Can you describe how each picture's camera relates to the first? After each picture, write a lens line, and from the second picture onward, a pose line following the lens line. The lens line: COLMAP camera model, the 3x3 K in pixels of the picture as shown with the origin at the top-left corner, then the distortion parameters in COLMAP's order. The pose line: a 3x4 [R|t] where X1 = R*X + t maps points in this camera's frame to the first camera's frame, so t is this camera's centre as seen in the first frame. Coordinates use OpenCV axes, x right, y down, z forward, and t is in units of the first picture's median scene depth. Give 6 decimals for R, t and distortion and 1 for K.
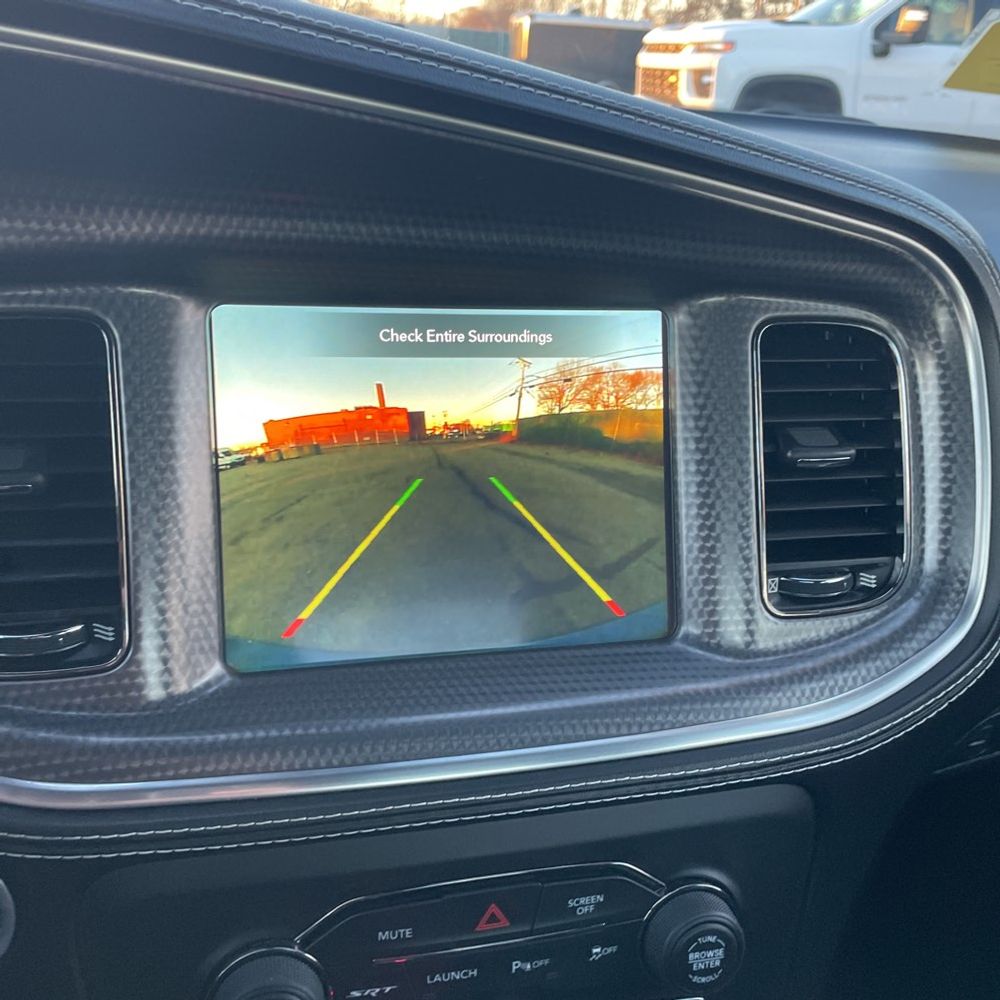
lens RADIAL K [[1031.7, 0, 472.2], [0, 1031.7, 488.2], [0, 0, 1]] dist [0.095421, -0.145508]
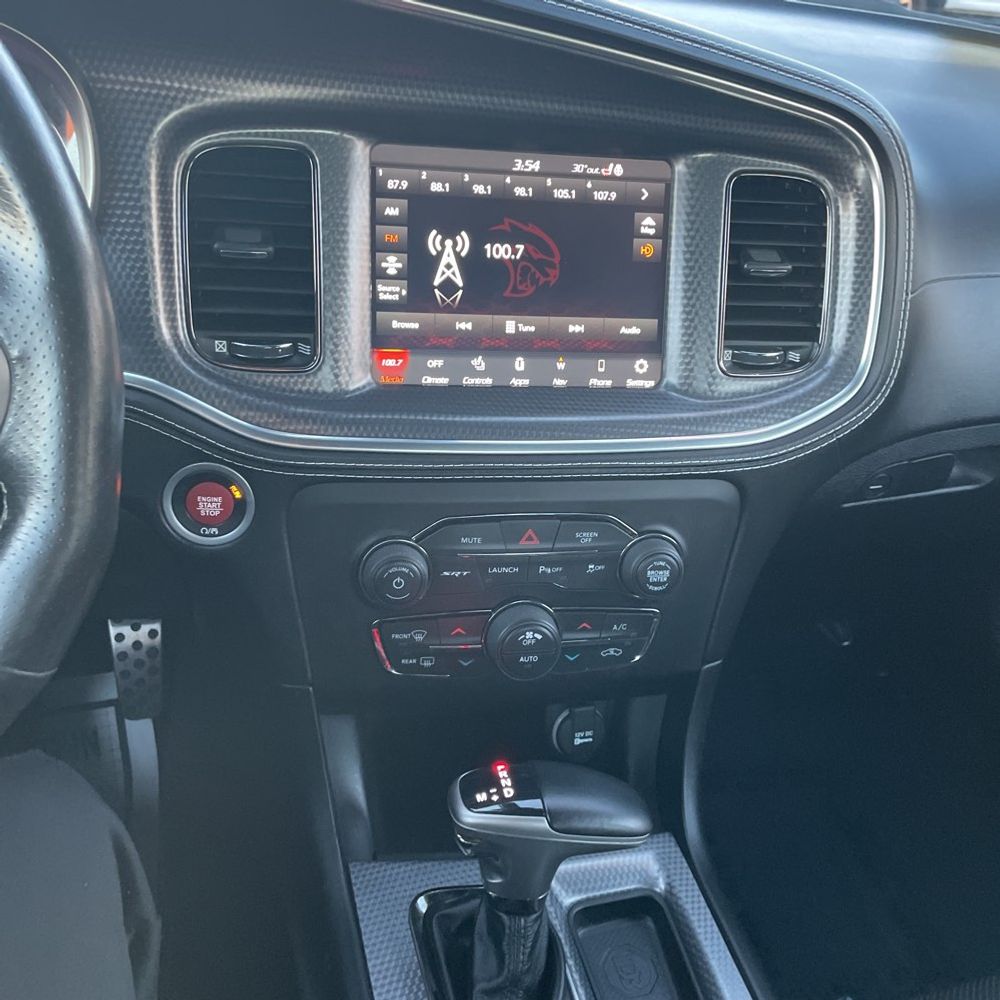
lens RADIAL K [[995.9, 0, 498.4], [0, 995.9, 490.8], [0, 0, 1]] dist [0.092530, -0.112671]
pose [[0.997559, 0.059612, -0.036377, 0.021060], [-0.053644, 0.987623, 0.147384, 0.094310], [0.044712, -0.145073, 0.988410, -0.502263]]
